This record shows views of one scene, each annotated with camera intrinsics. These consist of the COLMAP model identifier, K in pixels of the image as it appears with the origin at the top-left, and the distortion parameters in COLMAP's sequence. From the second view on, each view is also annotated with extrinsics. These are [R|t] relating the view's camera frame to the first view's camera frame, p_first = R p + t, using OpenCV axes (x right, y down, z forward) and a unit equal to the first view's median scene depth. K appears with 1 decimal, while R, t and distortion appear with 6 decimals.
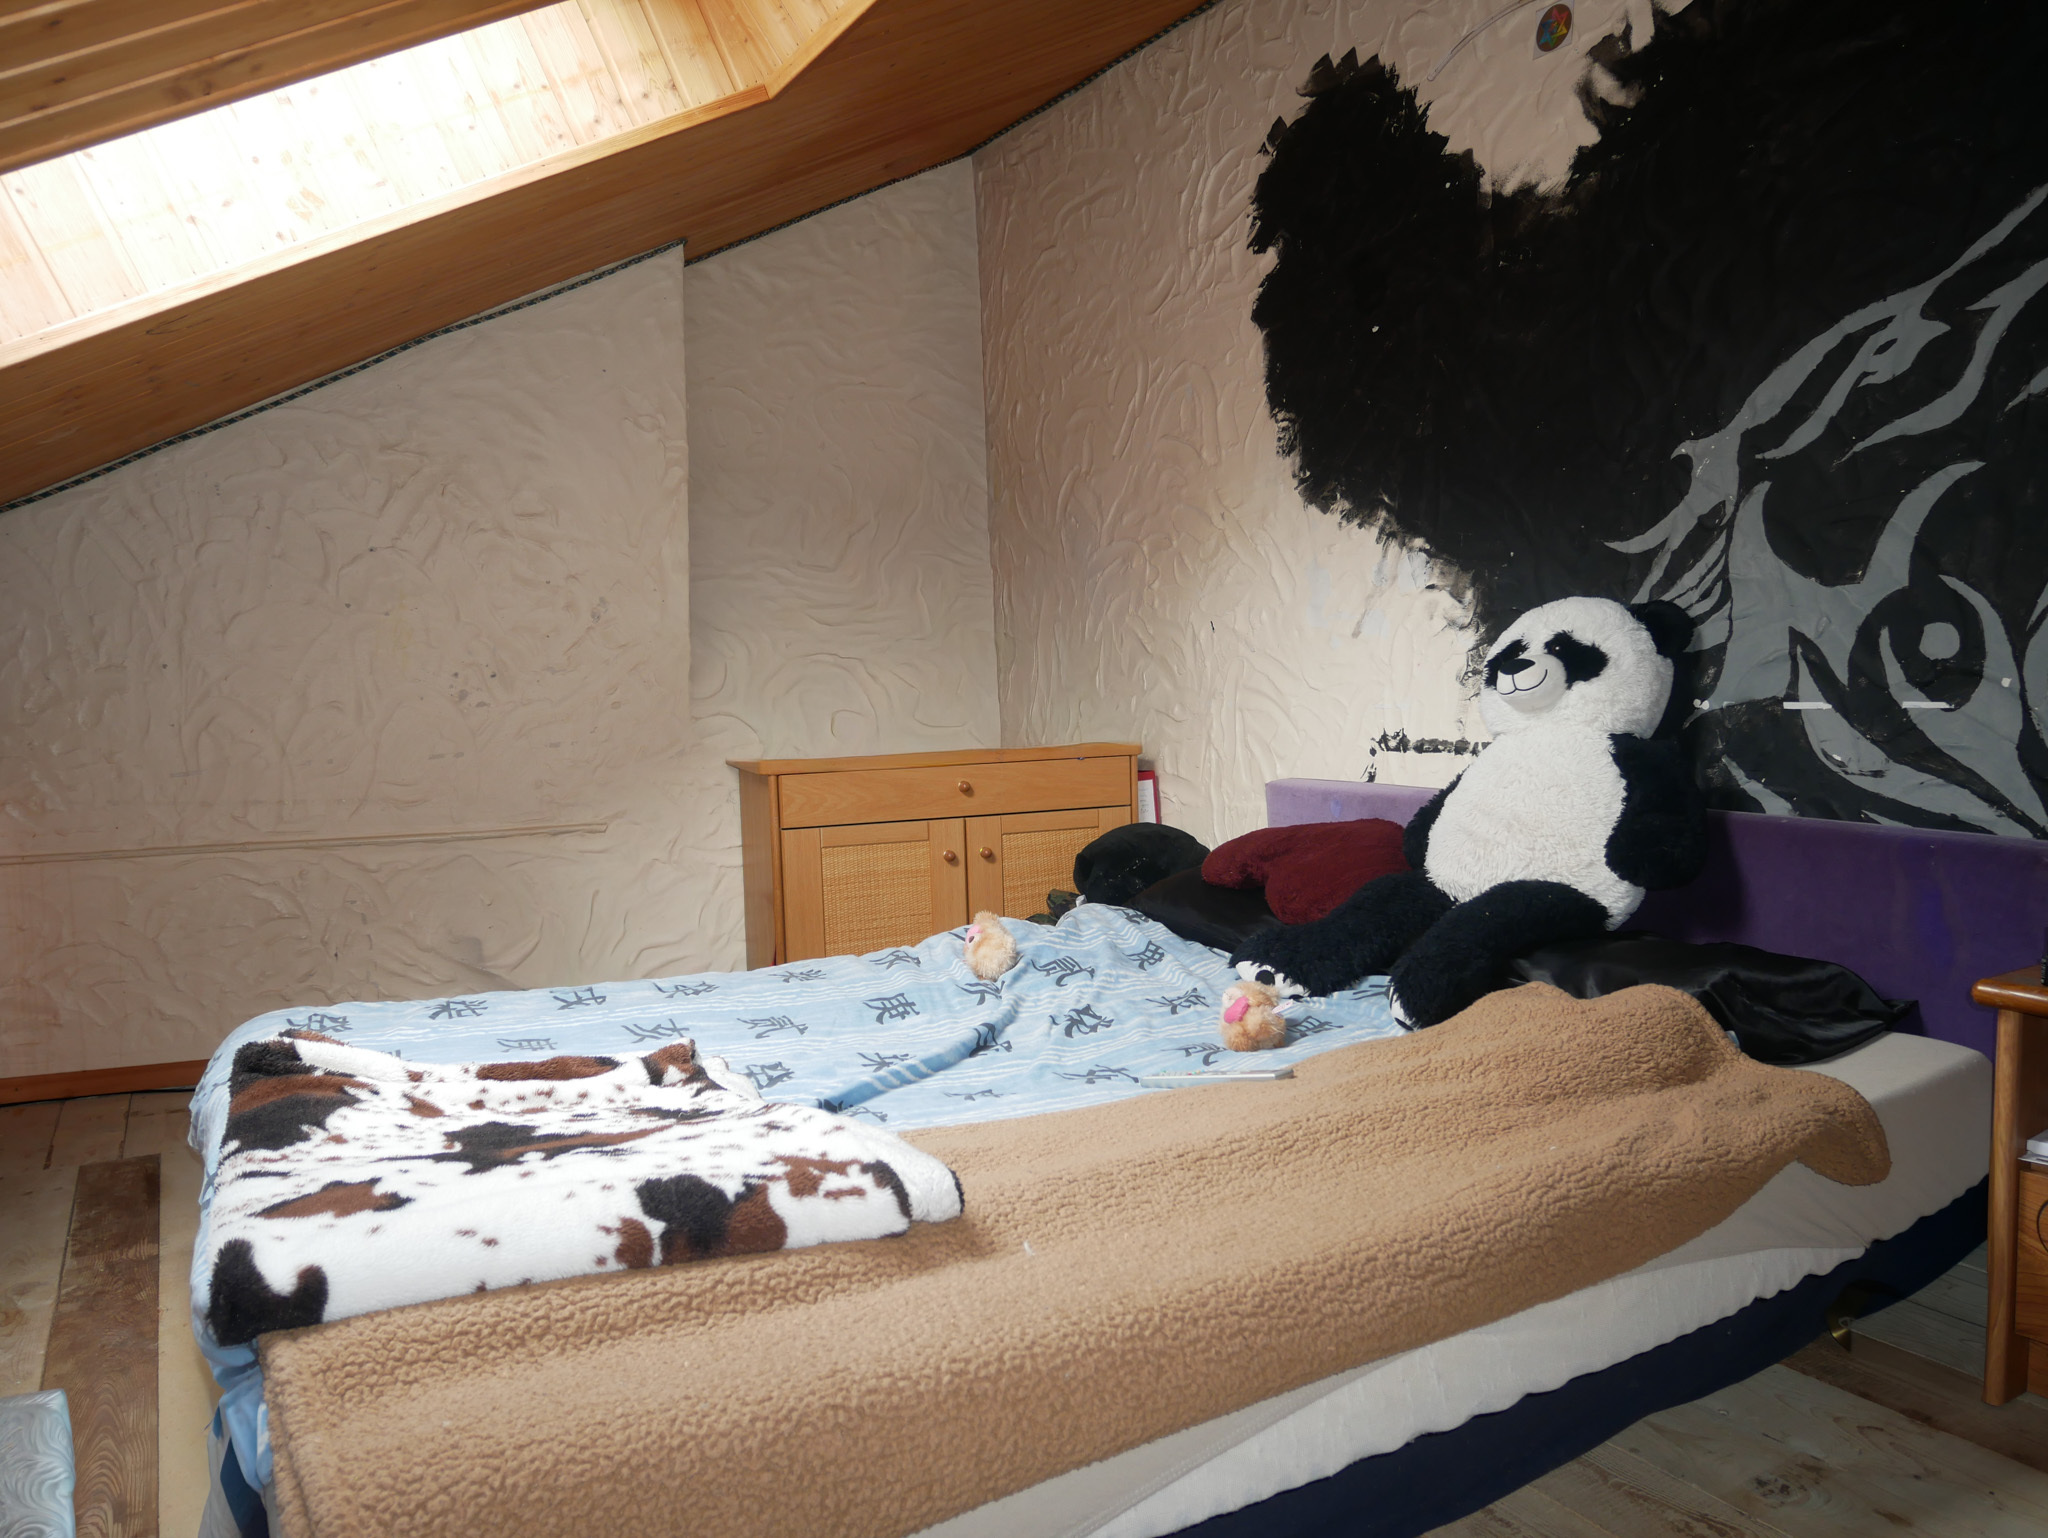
lens RADIAL K [[1475.6, 0, 1023.1], [0, 1475.6, 754.4], [0, 0, 1]] dist [-0.078008, 0.033111]
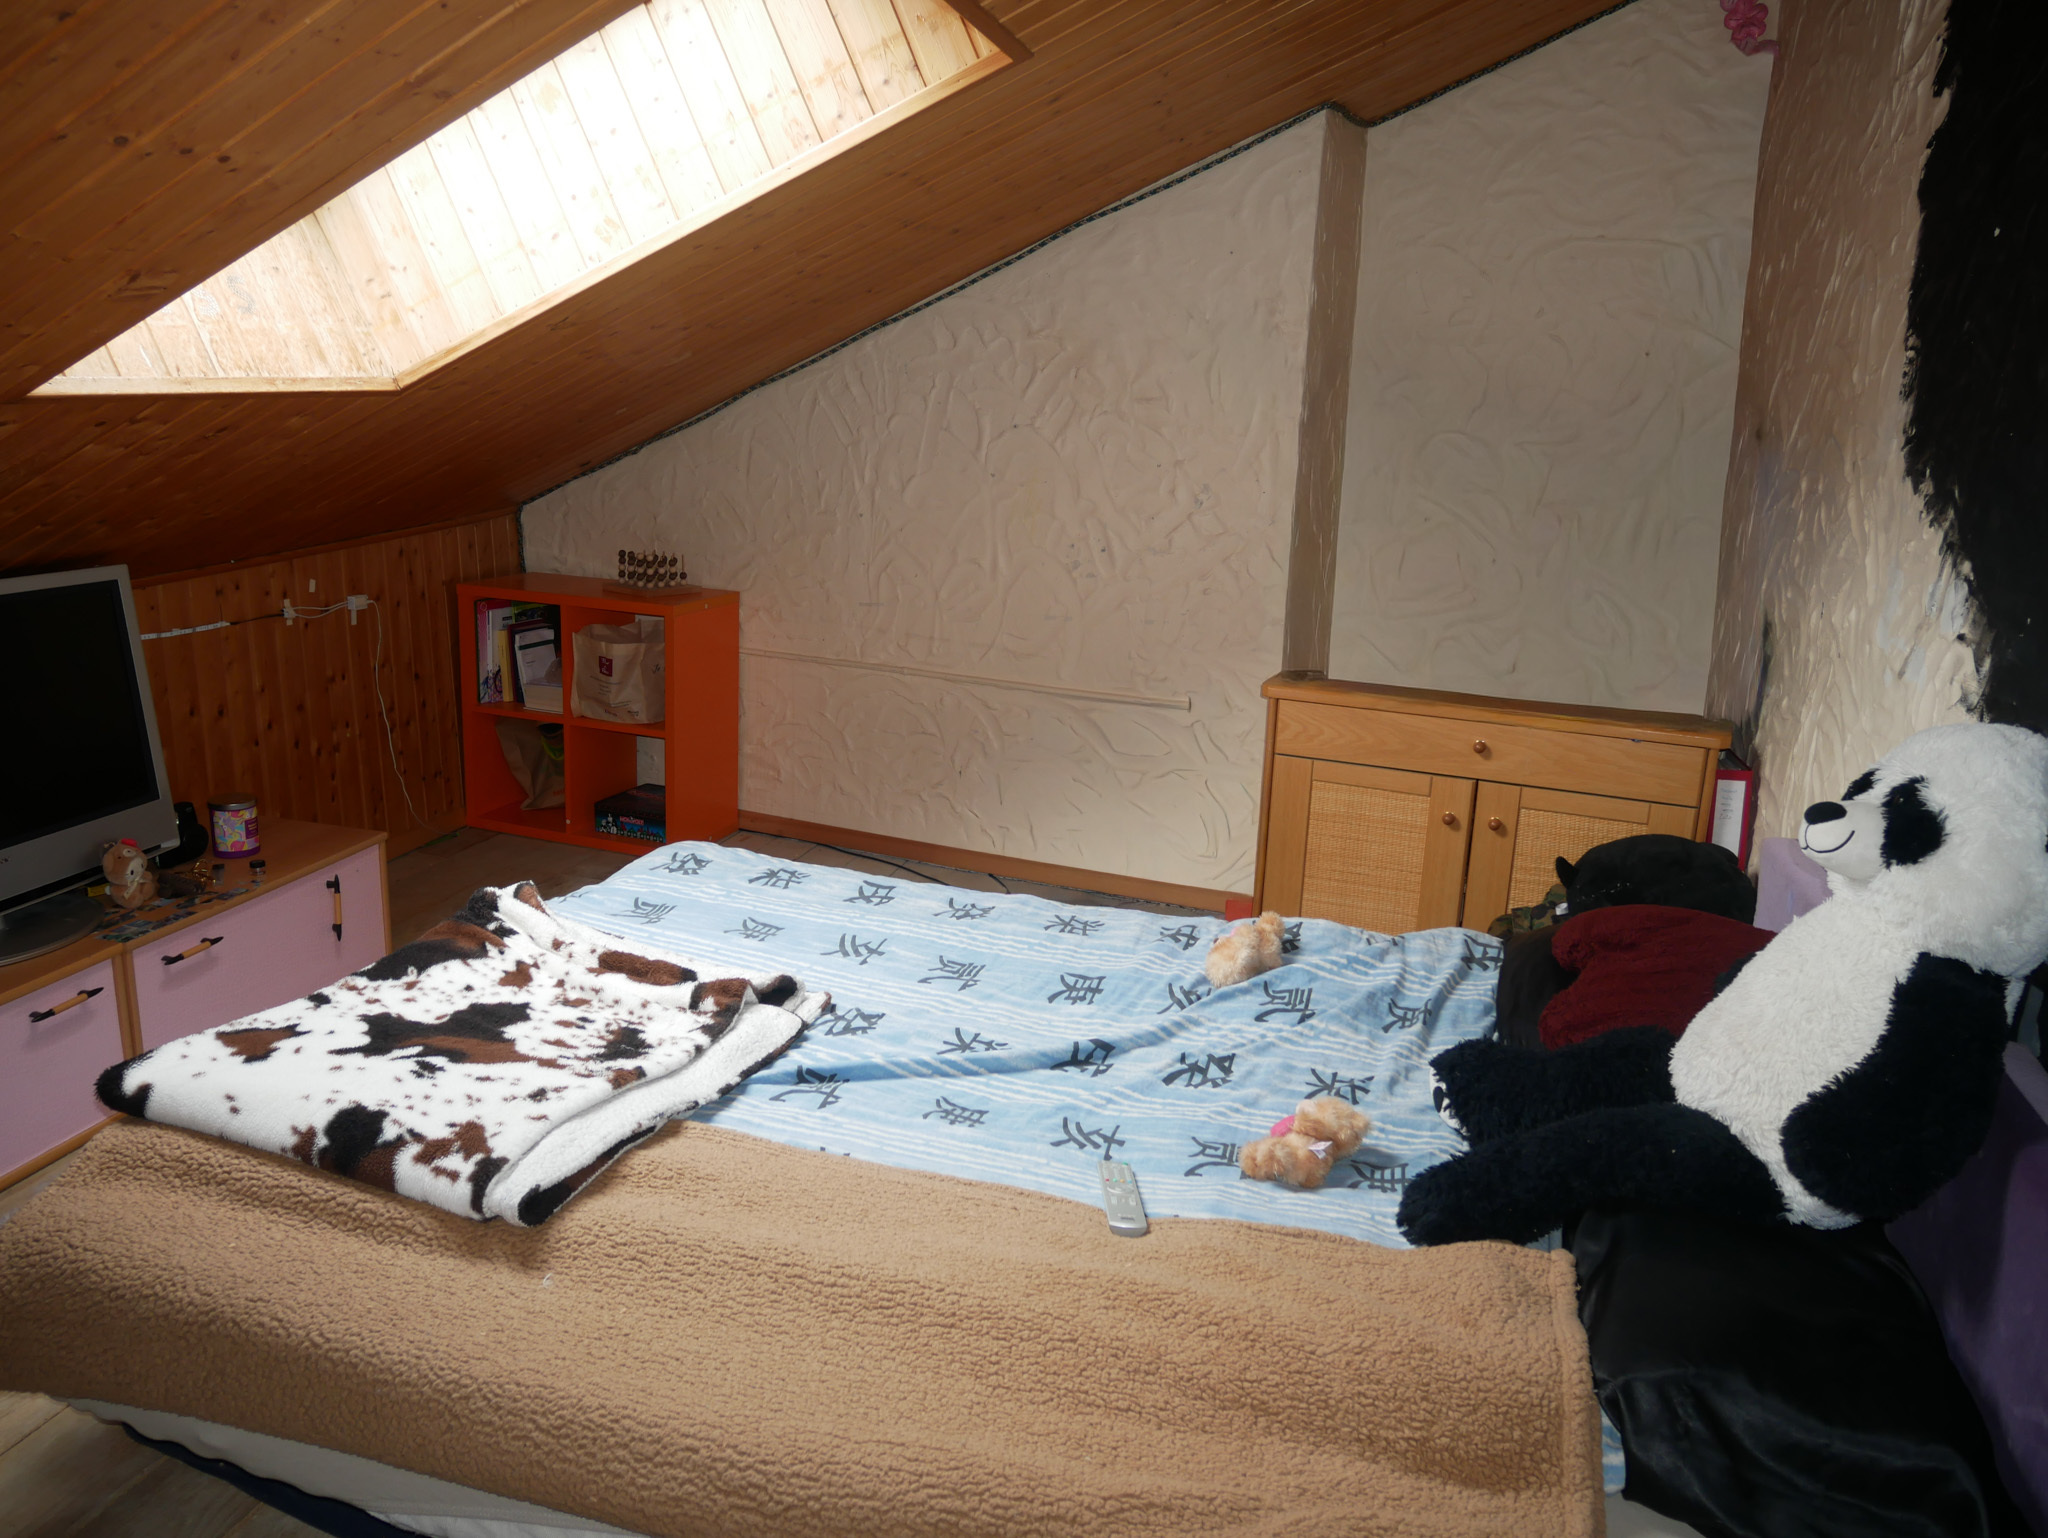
lens RADIAL K [[1475.6, 0, 1023.1], [0, 1475.6, 754.4], [0, 0, 1]] dist [-0.078008, 0.033111]
pose [[0.703066, 0.220424, -0.676100, 0.396718], [-0.100195, 0.971968, 0.212694, -0.145723], [0.704031, -0.081796, 0.705443, 0.201932]]
